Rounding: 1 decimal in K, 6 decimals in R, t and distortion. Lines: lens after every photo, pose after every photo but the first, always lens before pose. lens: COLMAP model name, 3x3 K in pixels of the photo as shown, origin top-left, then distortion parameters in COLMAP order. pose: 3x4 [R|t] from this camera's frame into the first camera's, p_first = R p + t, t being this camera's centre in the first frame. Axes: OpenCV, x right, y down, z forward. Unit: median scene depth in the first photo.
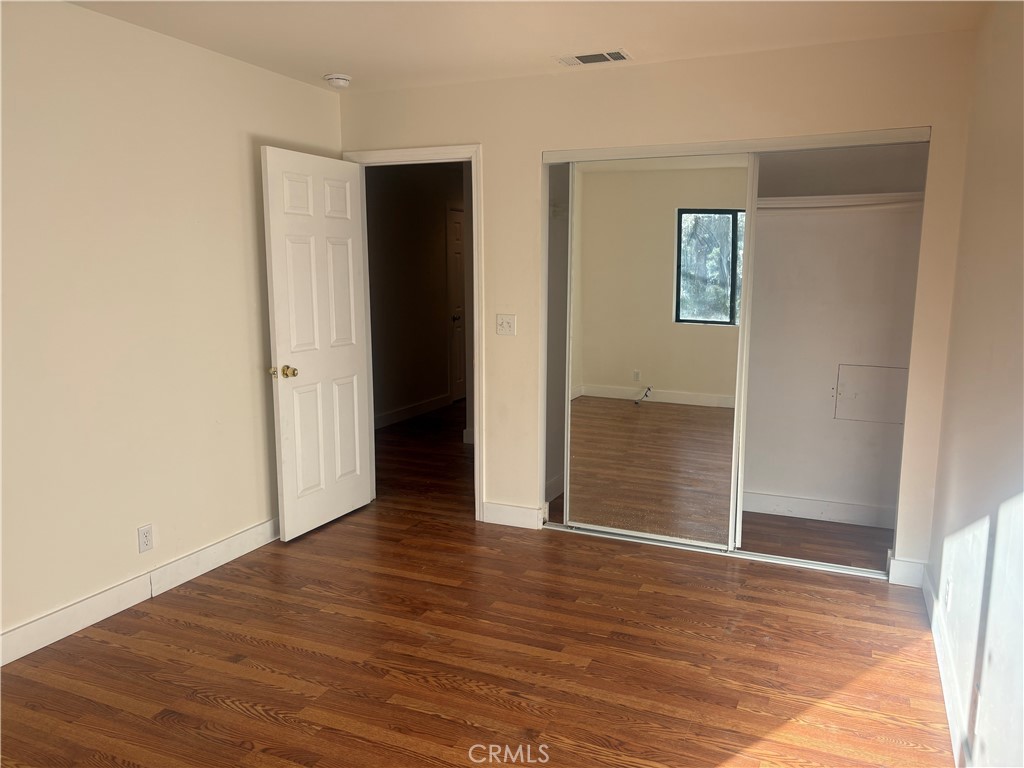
lens RADIAL K [[768.1, 0, 514.7], [0, 768.1, 383.0], [0, 0, 1]] dist [0.047783, -0.028288]
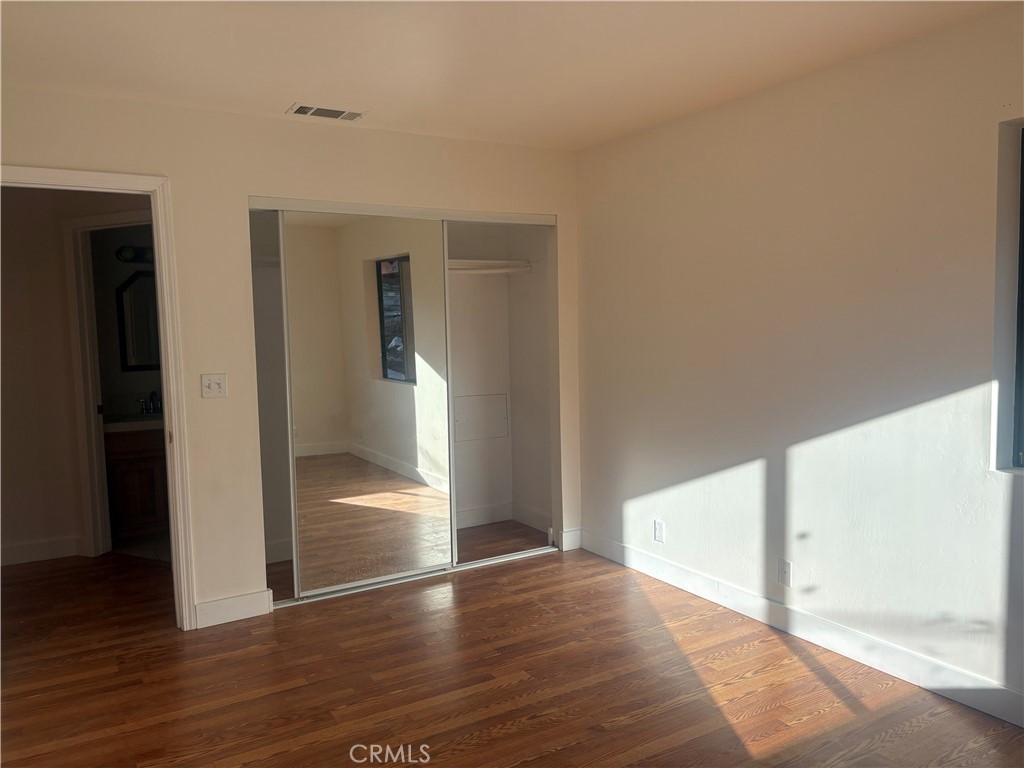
lens RADIAL K [[768.1, 0, 516.3], [0, 768.1, 384.2], [0, 0, 1]] dist [0.047783, -0.028288]
pose [[0.590367, -0.083341, 0.802821, -0.593051], [0.144769, 0.989458, -0.003743, -0.031211], [-0.794046, 0.118434, 0.596209, 0.247756]]
